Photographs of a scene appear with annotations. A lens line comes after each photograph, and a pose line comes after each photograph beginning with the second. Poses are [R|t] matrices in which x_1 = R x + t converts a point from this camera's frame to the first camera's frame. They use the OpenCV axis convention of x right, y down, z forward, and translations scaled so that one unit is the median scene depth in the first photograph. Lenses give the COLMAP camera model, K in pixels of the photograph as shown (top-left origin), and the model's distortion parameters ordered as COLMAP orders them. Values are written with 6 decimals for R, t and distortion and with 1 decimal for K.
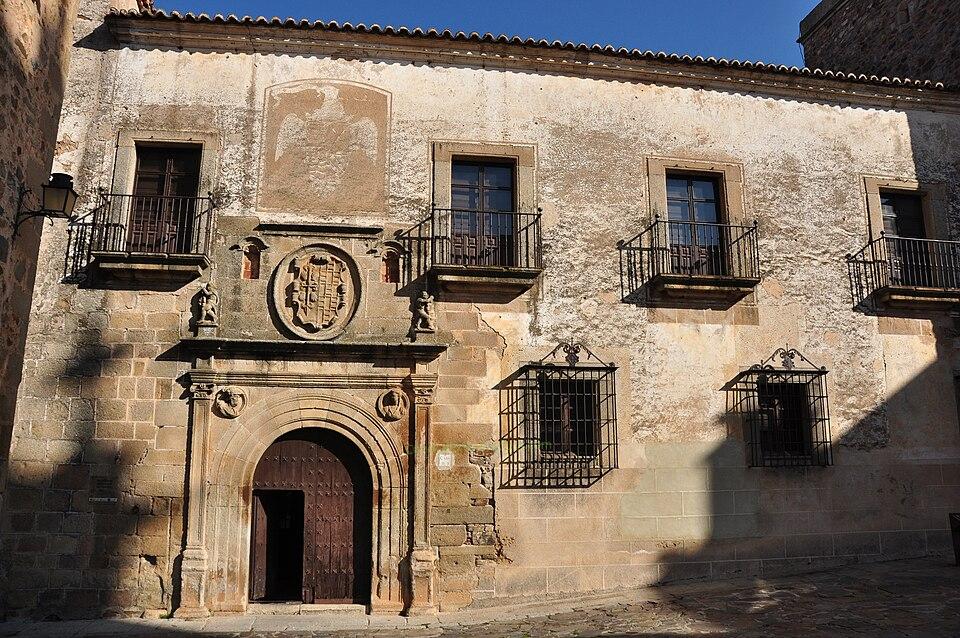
lens RADIAL K [[763.8, 0, 480.0], [0, 763.8, 317.9], [0, 0, 1]] dist [-0.108487, 0.013832]
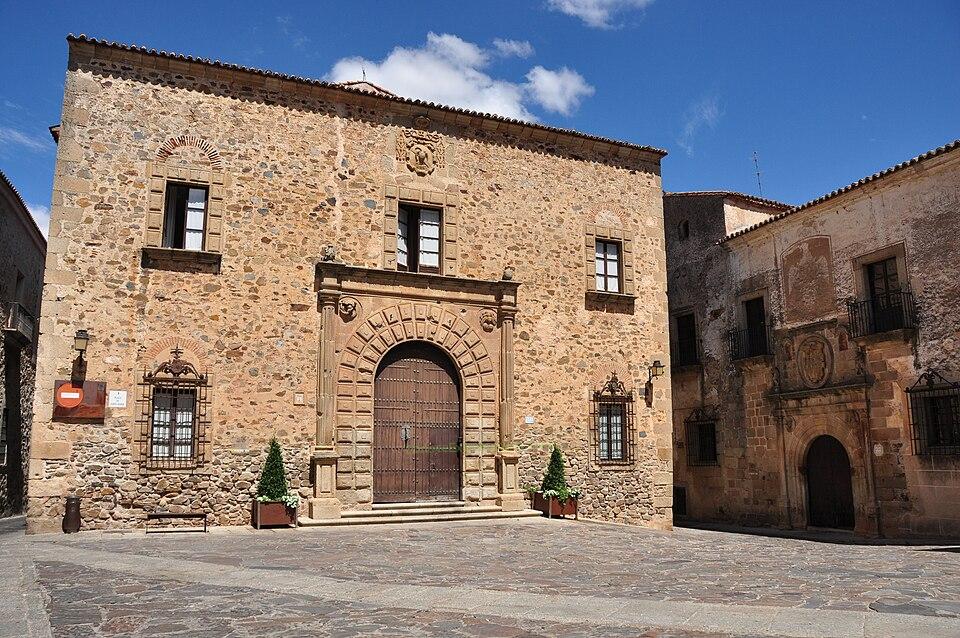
lens RADIAL K [[763.8, 0, 479.9], [0, 763.8, 319.1], [0, 0, 1]] dist [-0.108487, 0.013832]
pose [[0.199477, -0.171789, -0.964727, 1.352427], [0.222372, 0.966763, -0.126171, -0.084315], [0.954337, -0.189360, 0.231048, -0.175988]]
